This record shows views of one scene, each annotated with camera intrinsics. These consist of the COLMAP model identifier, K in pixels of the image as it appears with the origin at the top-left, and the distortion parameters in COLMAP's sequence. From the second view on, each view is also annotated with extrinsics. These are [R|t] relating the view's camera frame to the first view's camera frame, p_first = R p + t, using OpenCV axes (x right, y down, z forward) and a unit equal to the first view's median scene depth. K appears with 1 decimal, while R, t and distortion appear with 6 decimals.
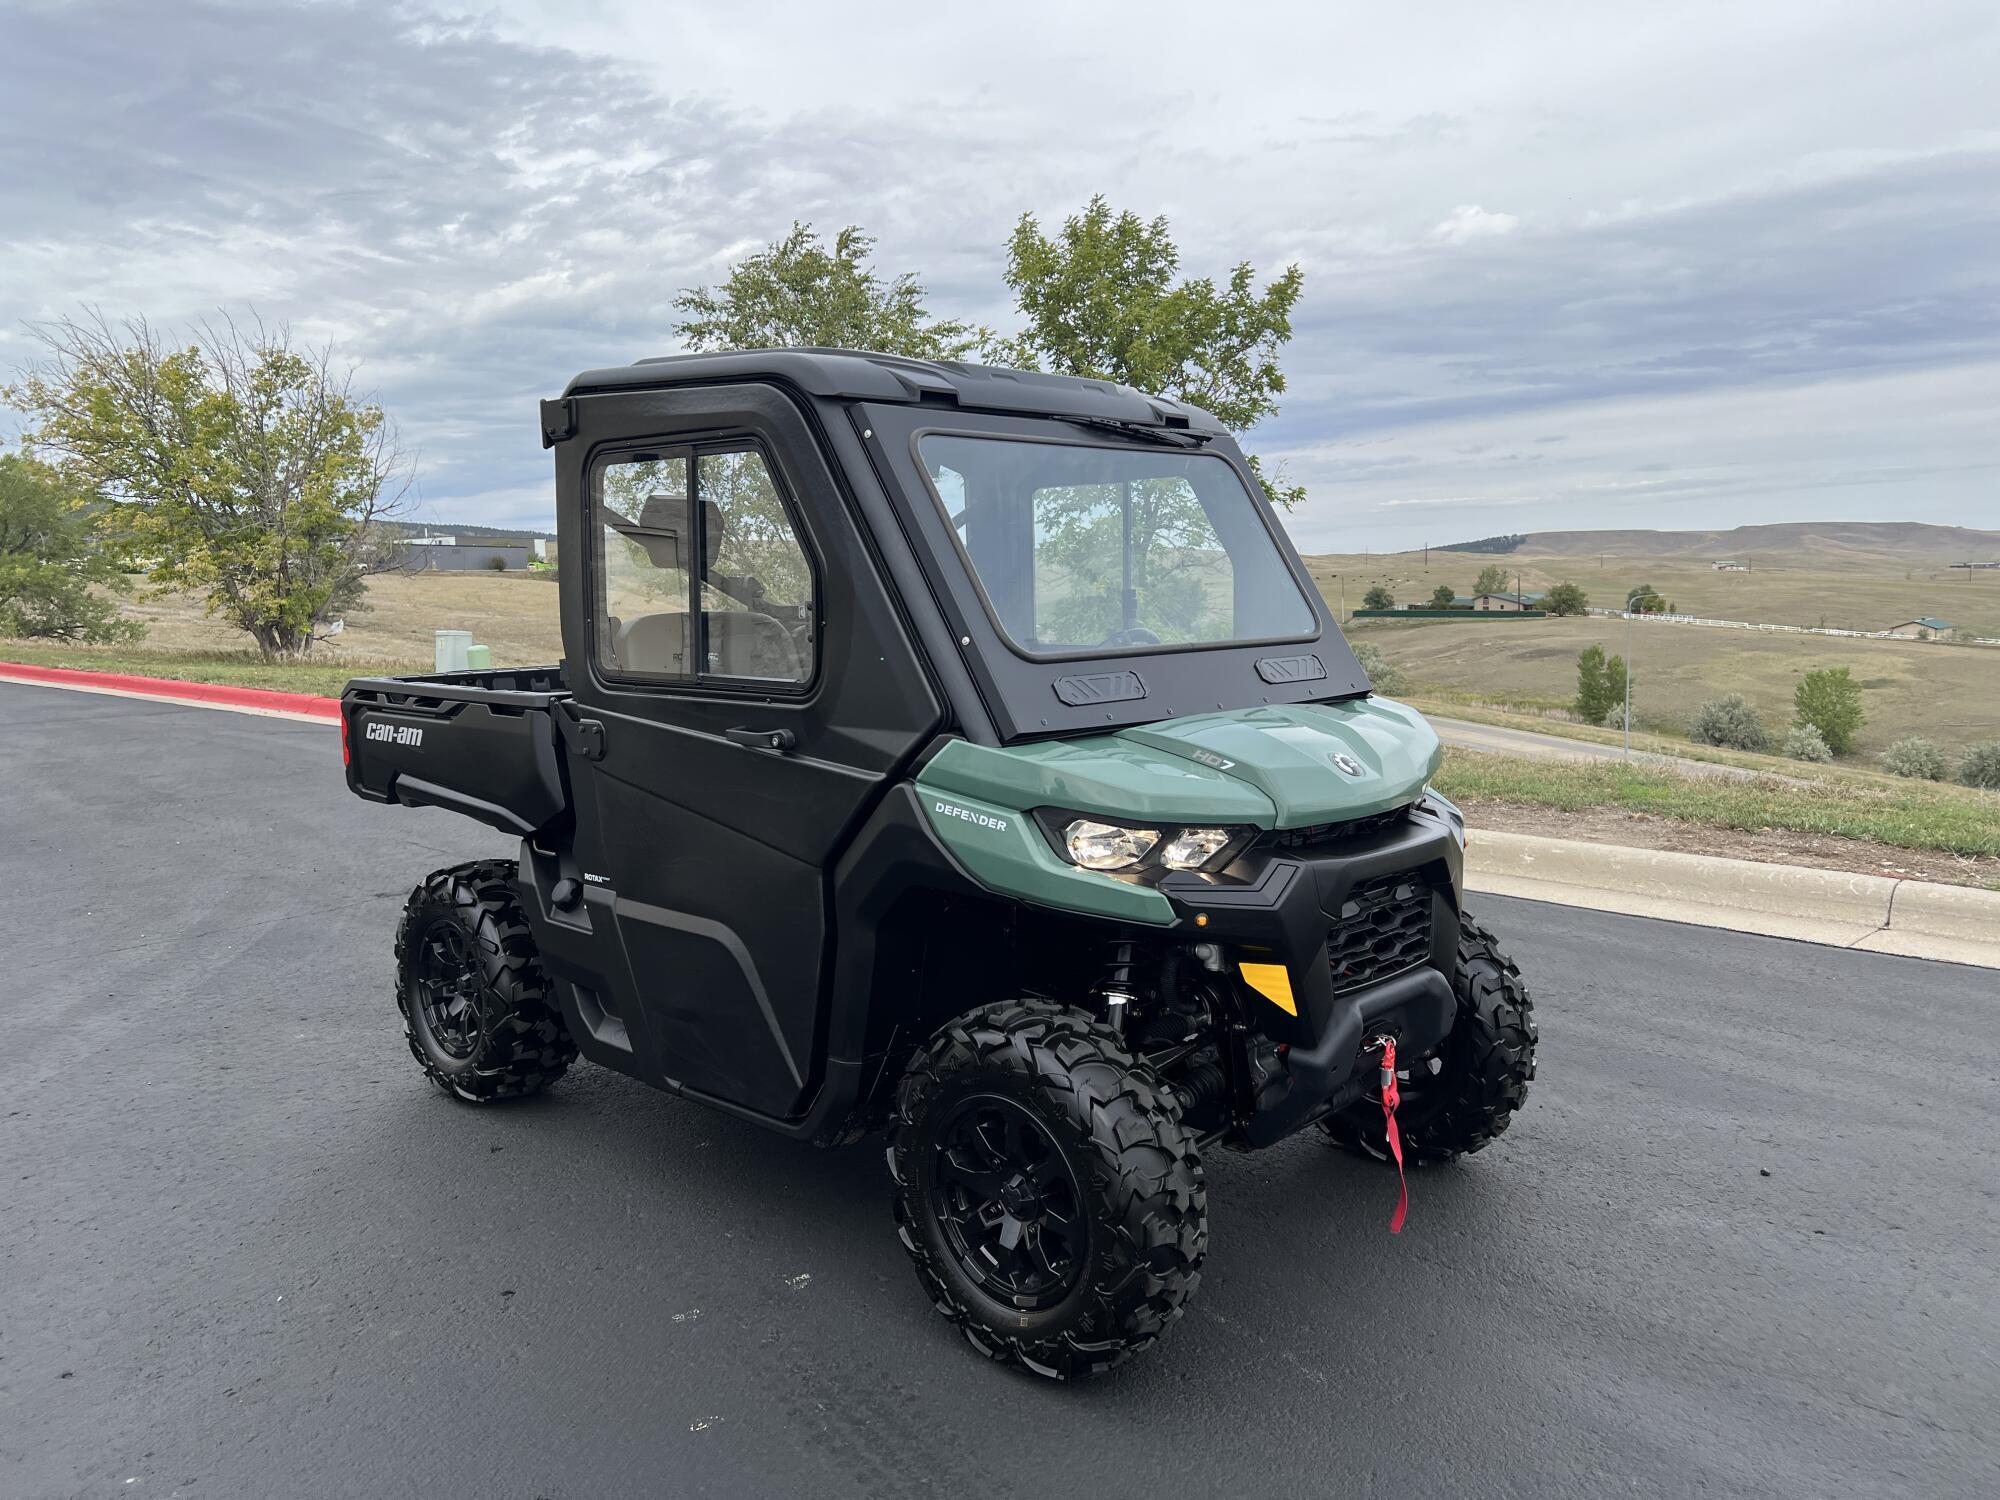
lens RADIAL K [[1545.6, 0, 994.1], [0, 1545.6, 702.0], [0, 0, 1]] dist [0.020513, -0.009741]
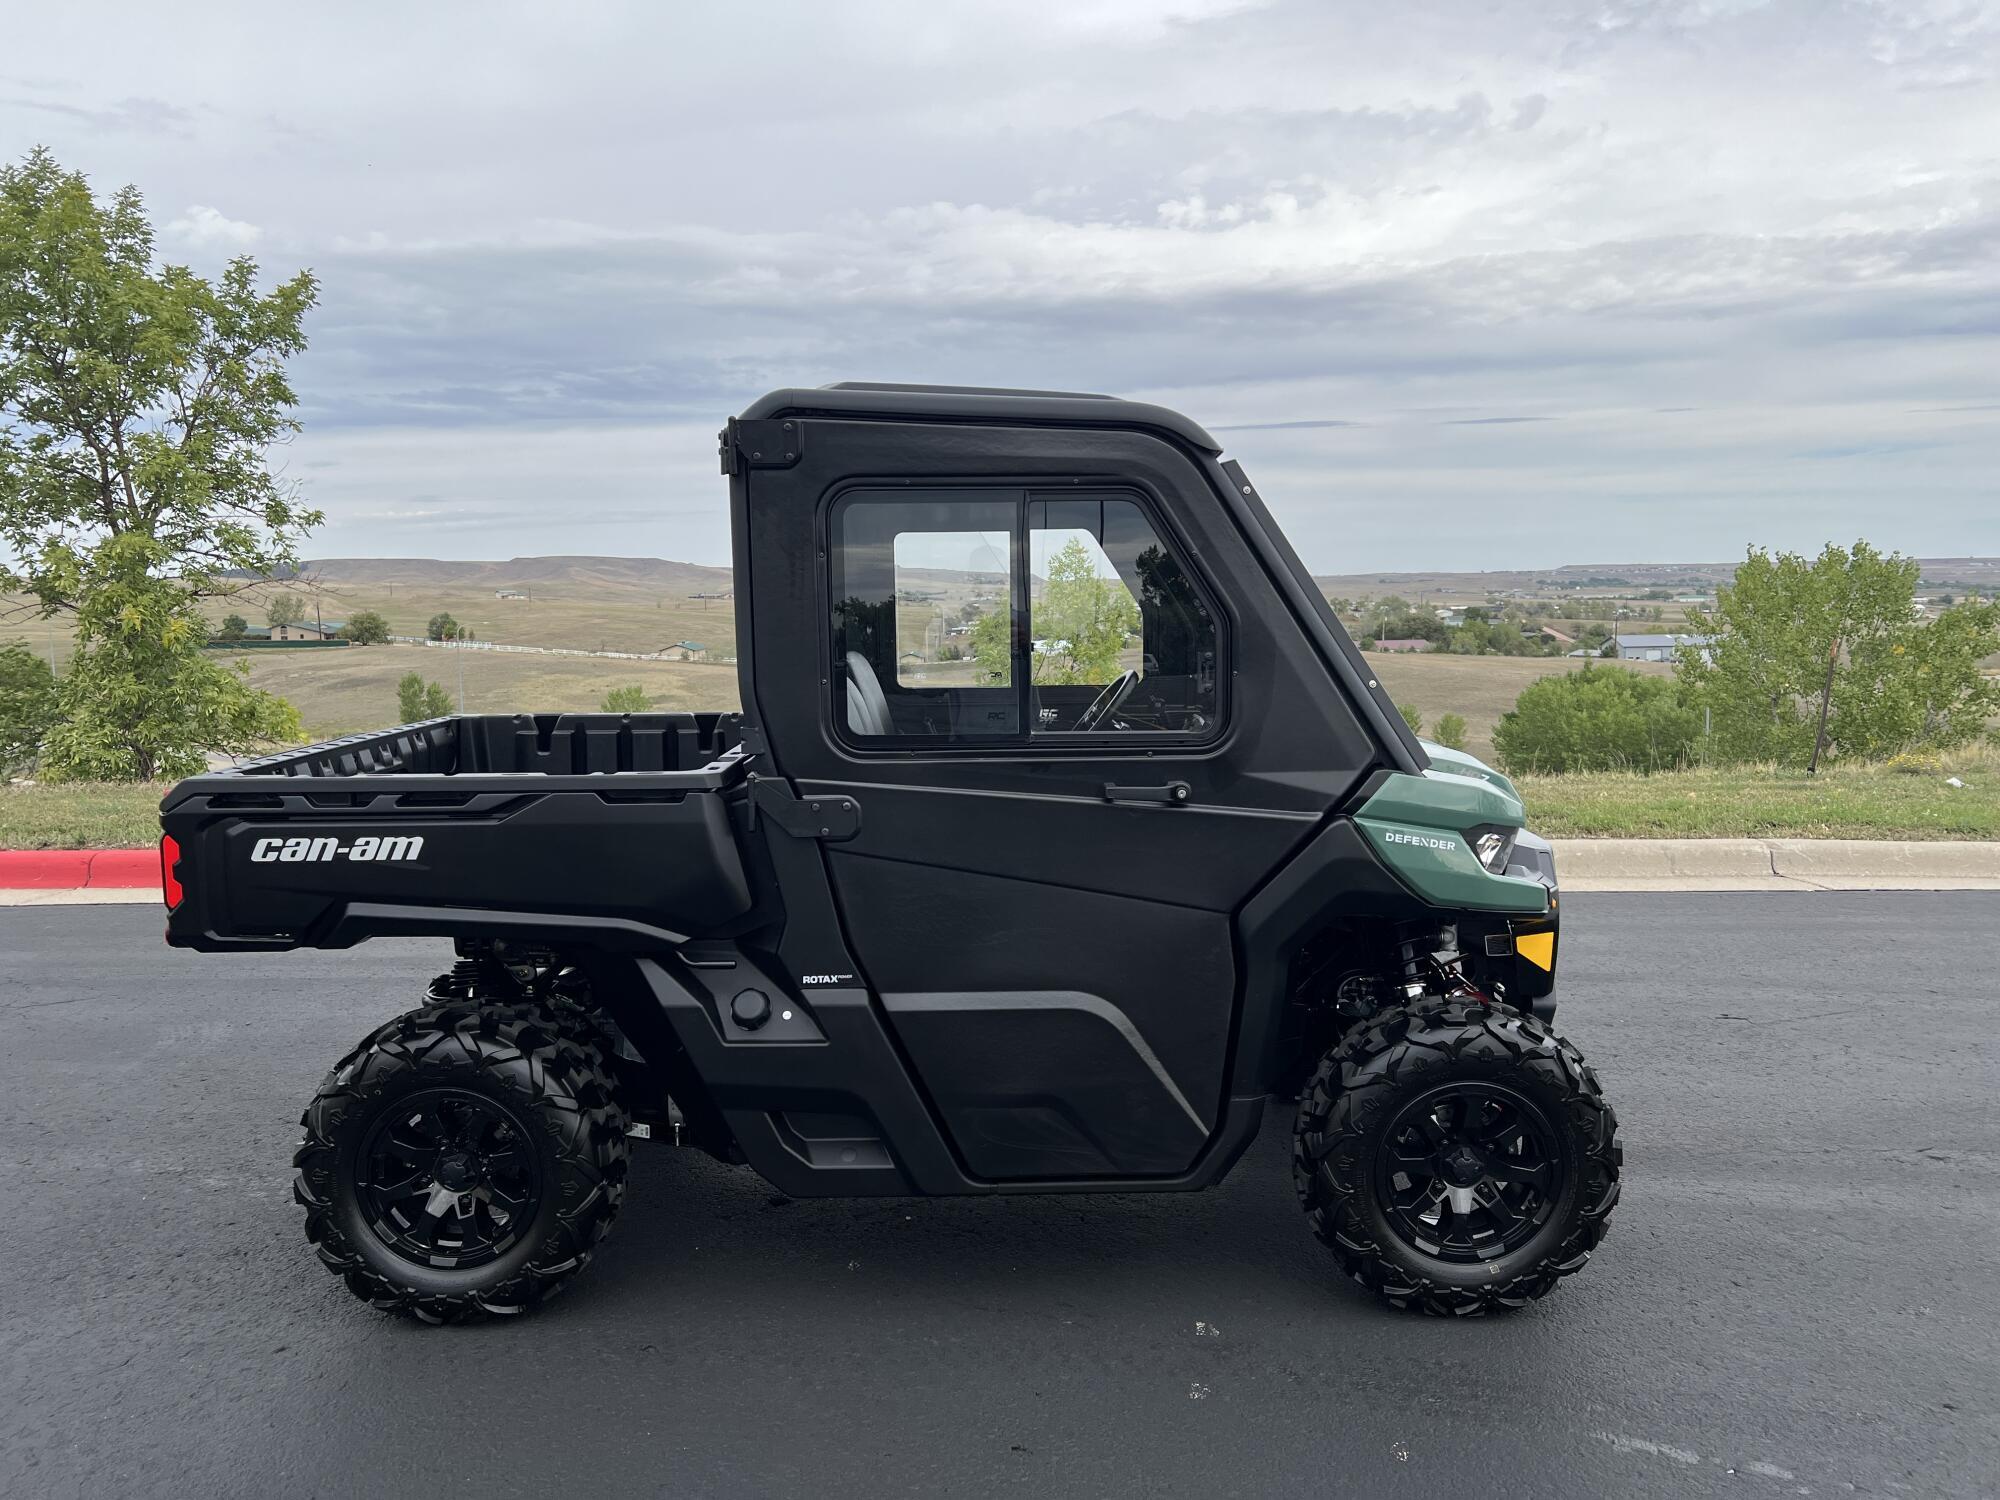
lens RADIAL K [[1545.6, 0, 994.1], [0, 1545.6, 702.0], [0, 0, 1]] dist [0.020513, -0.009741]
pose [[0.705907, -0.044319, 0.706917, -0.686618], [0.056535, 0.998382, 0.006138, -0.034486], [-0.706045, 0.035633, 0.707270, 0.280419]]
